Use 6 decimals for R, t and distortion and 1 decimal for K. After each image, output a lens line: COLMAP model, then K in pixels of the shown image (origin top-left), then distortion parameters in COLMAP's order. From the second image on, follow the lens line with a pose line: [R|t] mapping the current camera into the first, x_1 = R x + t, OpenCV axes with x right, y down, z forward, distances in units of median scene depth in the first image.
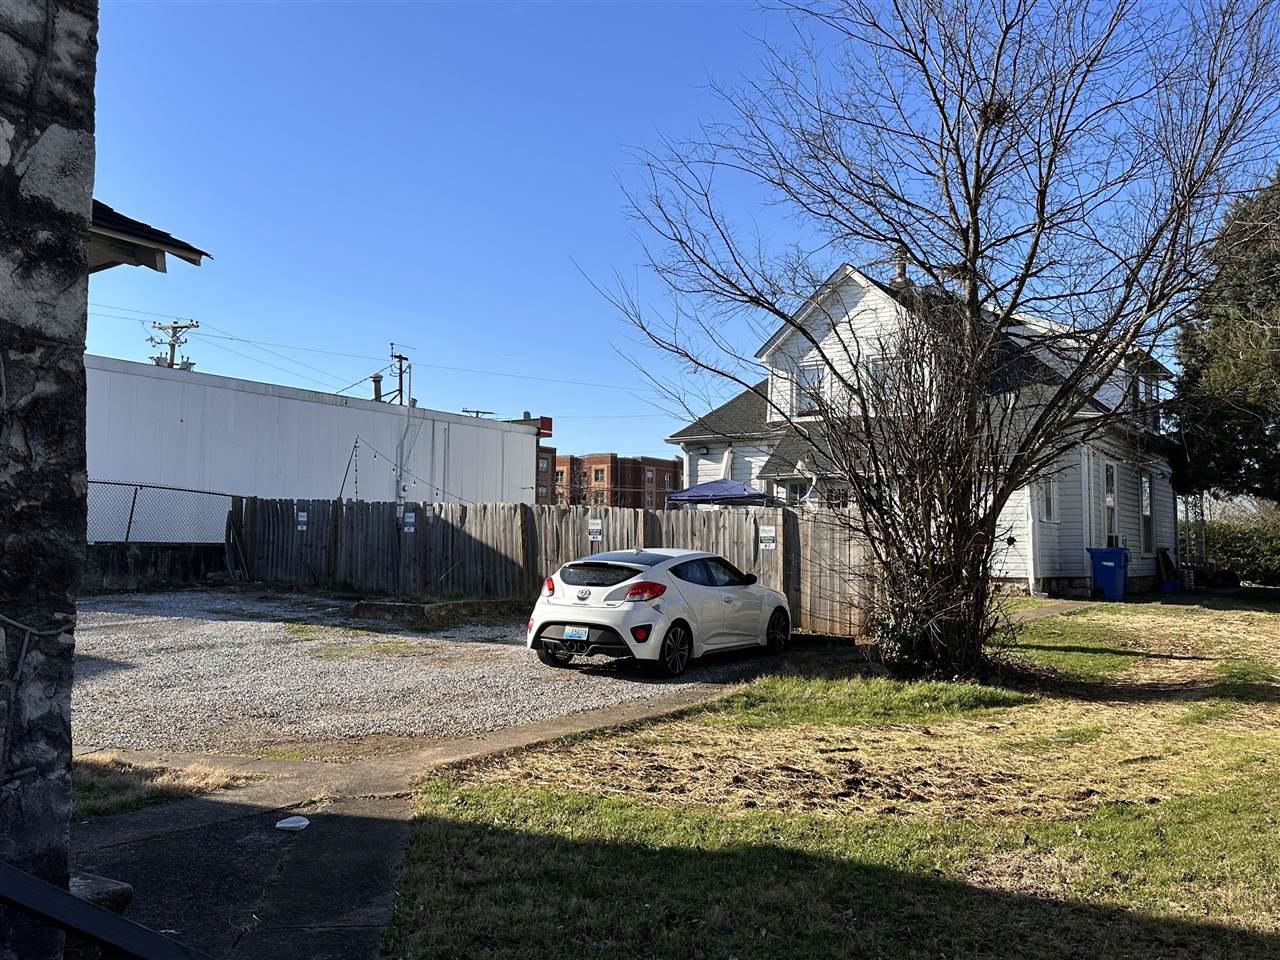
lens RADIAL K [[1158.1, 0, 640.7], [0, 1158.1, 463.2], [0, 0, 1]] dist [0.142504, -0.203948]
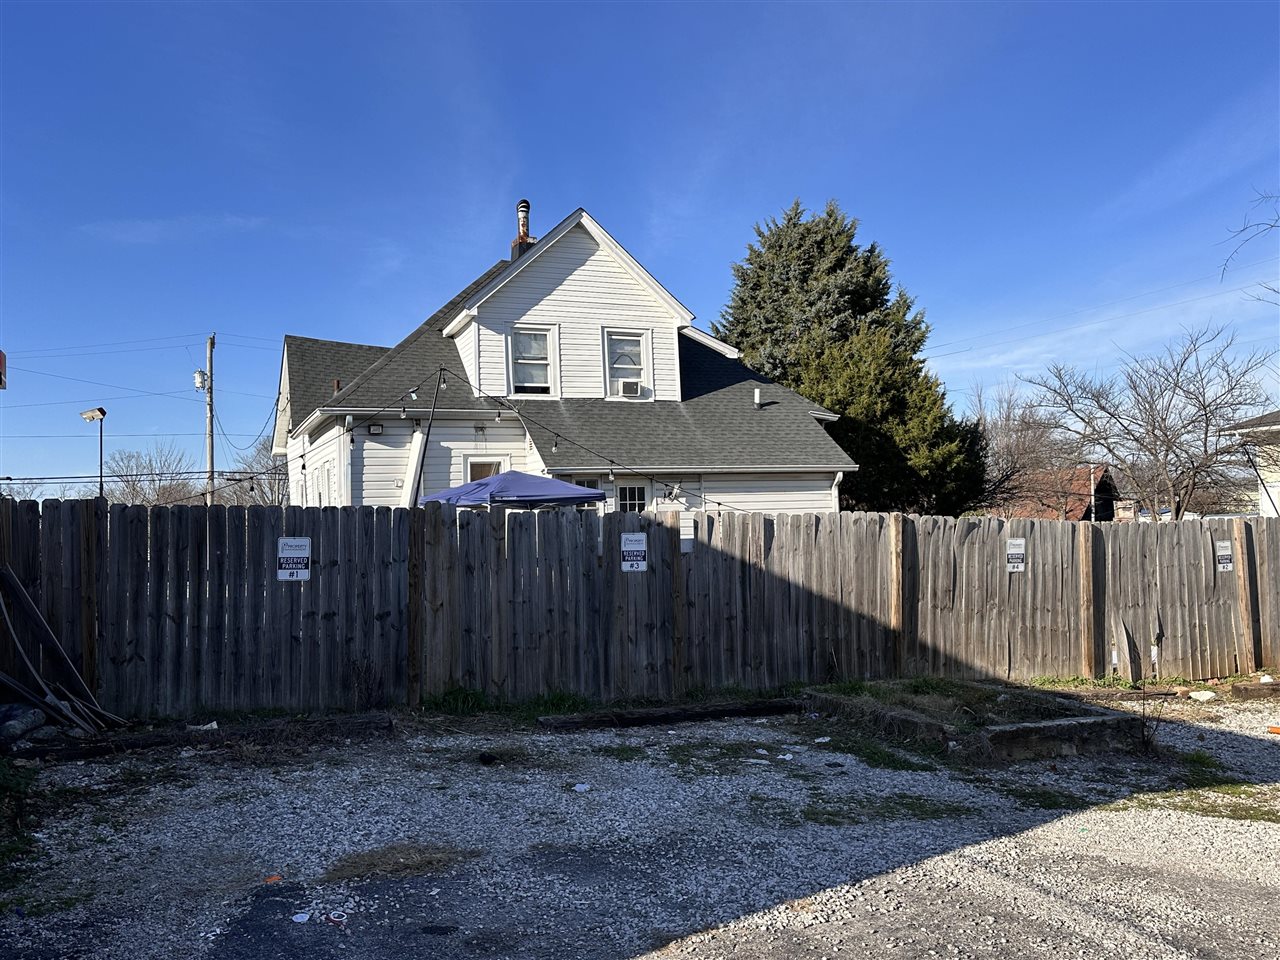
lens RADIAL K [[1074.3, 0, 640.0], [0, 1074.3, 480.0], [0, 0, 1]] dist [0.187231, -0.360188]
pose [[0.563997, 0.013426, 0.825668, -0.553752], [-0.030419, 0.999527, 0.004525, 0.016729], [-0.825217, -0.027668, 0.564138, 0.701365]]
